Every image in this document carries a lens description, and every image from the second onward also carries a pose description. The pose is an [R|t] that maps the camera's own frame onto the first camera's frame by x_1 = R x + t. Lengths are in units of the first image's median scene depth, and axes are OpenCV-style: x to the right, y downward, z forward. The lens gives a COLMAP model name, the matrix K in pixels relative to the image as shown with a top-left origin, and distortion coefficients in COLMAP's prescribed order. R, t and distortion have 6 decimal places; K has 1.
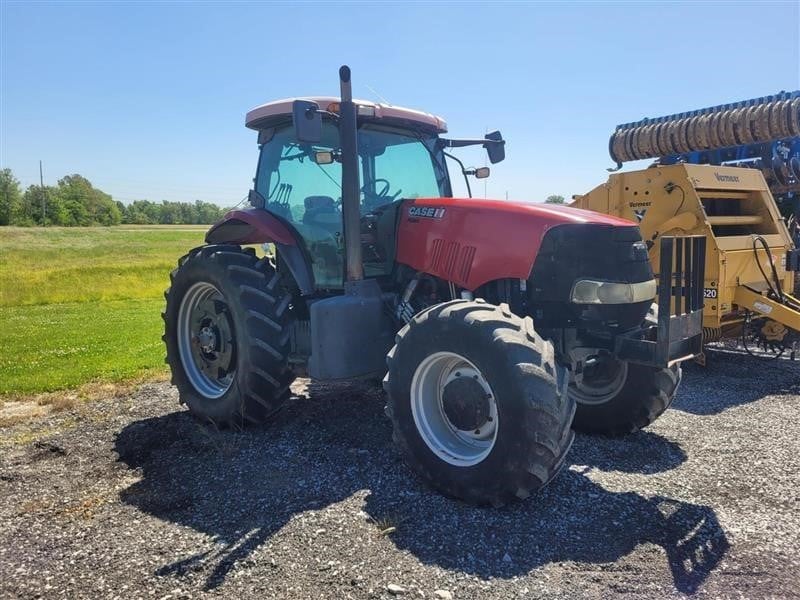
lens RADIAL K [[556.2, 0, 400.0], [0, 556.2, 300.0], [0, 0, 1]] dist [0.000497, 0.000497]
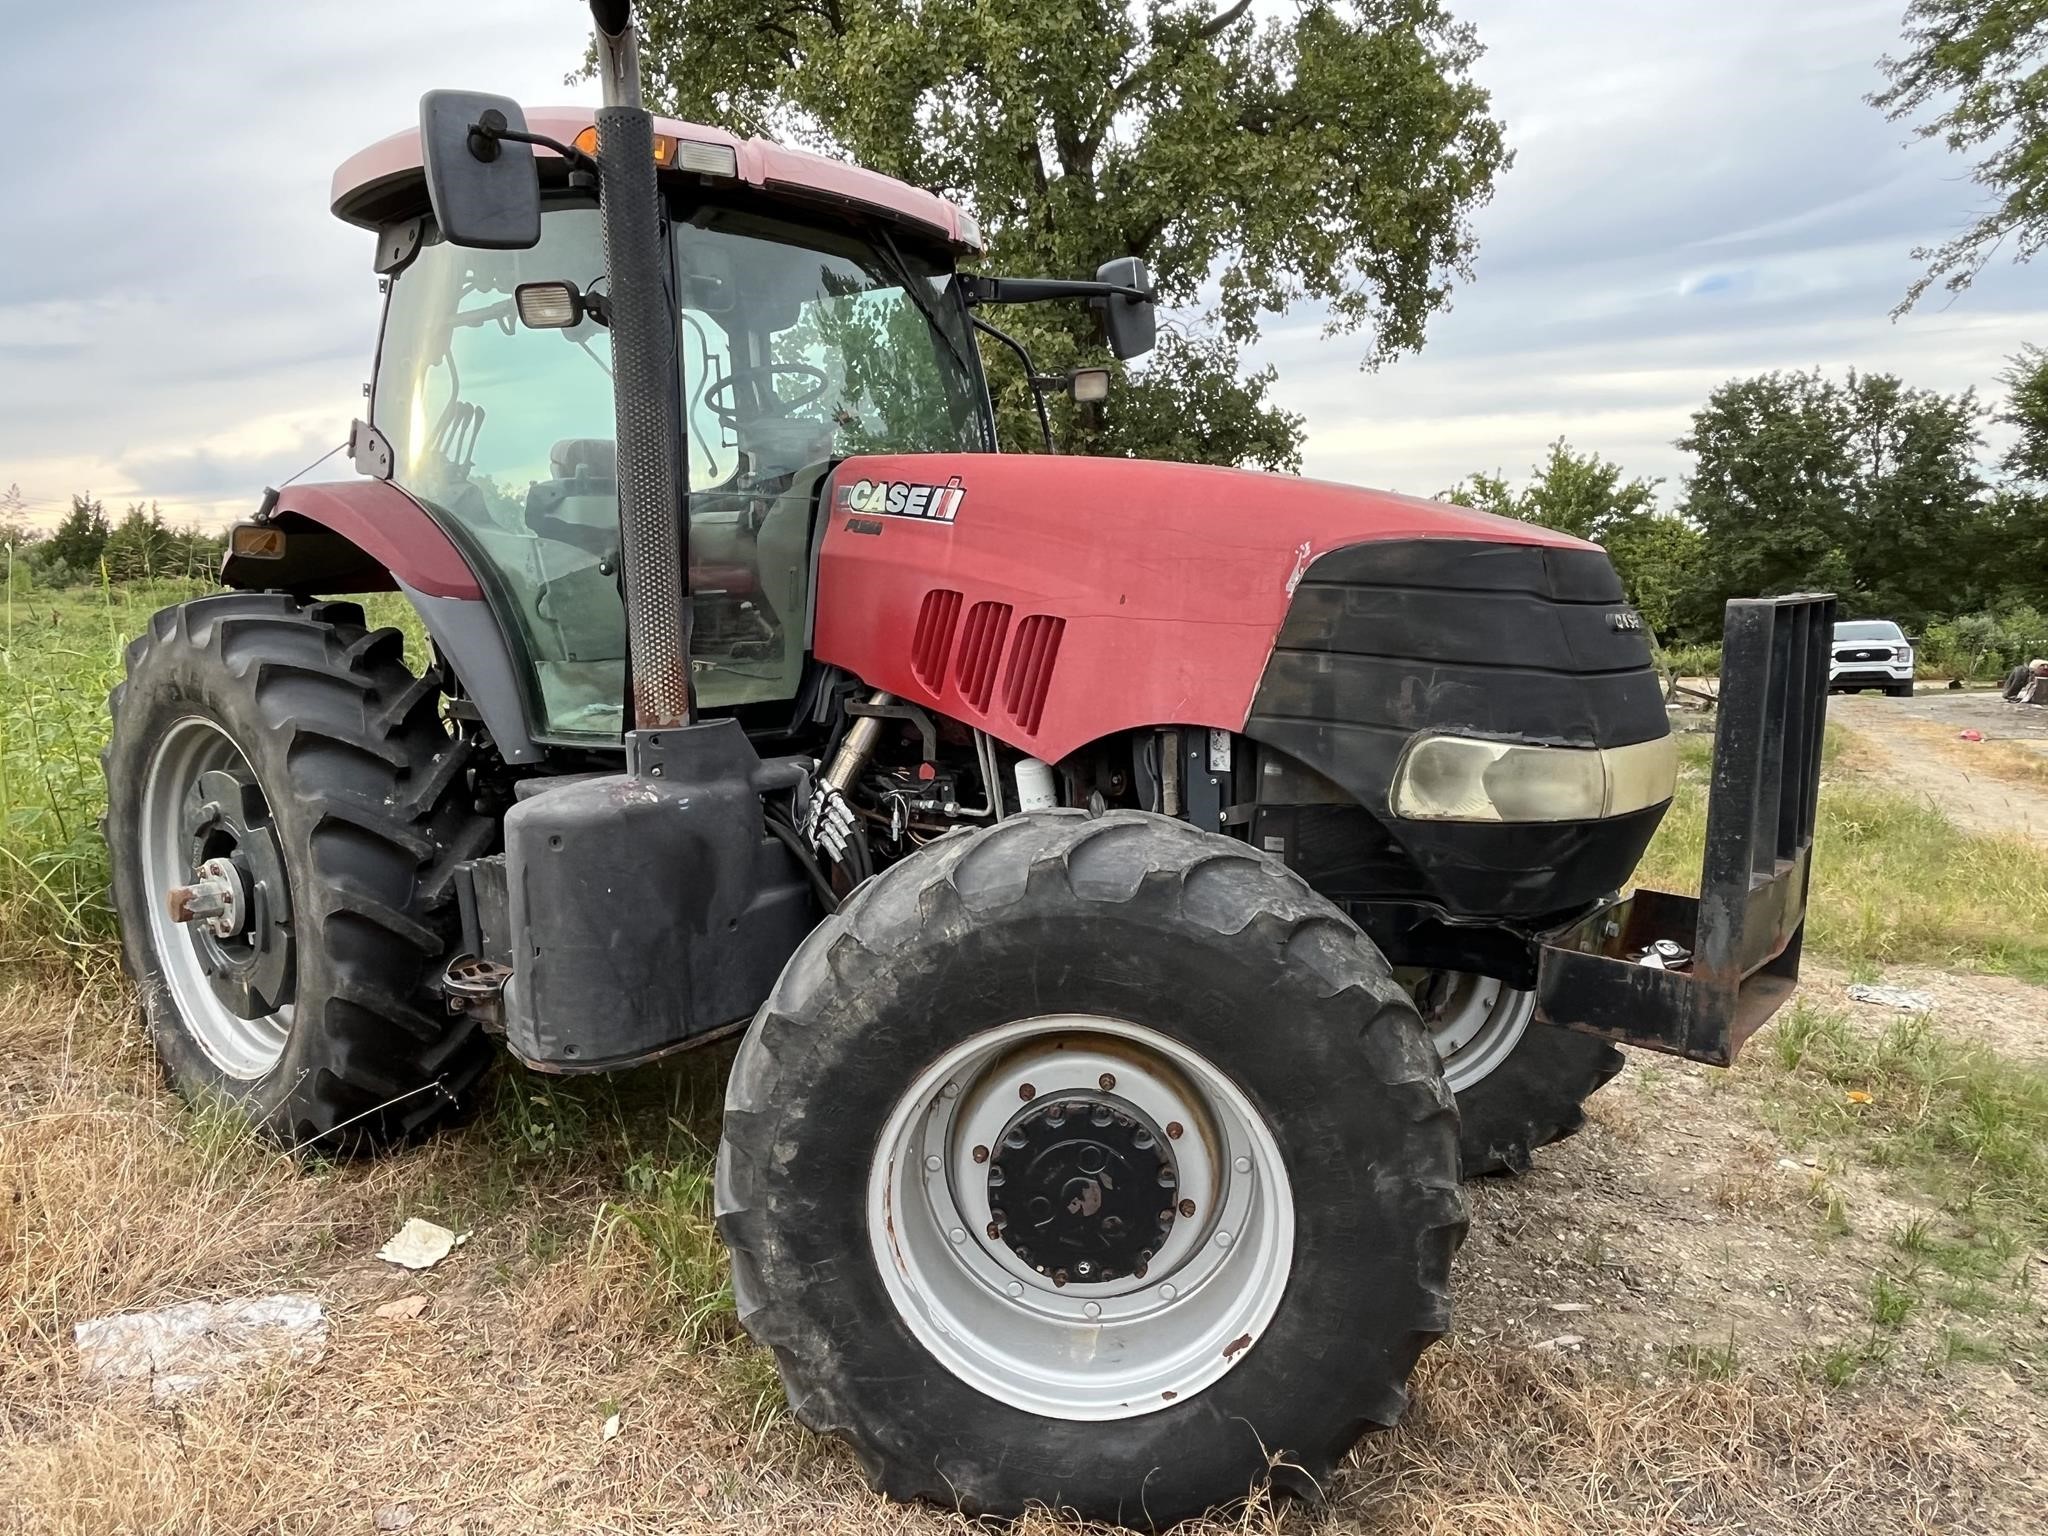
lens RADIAL K [[1423.9, 0, 1024.0], [0, 1423.9, 768.0], [0, 0, 1]] dist [0.000497, 0.000497]
pose [[0.995176, -0.003535, 0.098037, 0.035460], [0.001132, 0.999698, 0.024556, -0.027185], [-0.098094, -0.024327, 0.994880, 0.205906]]
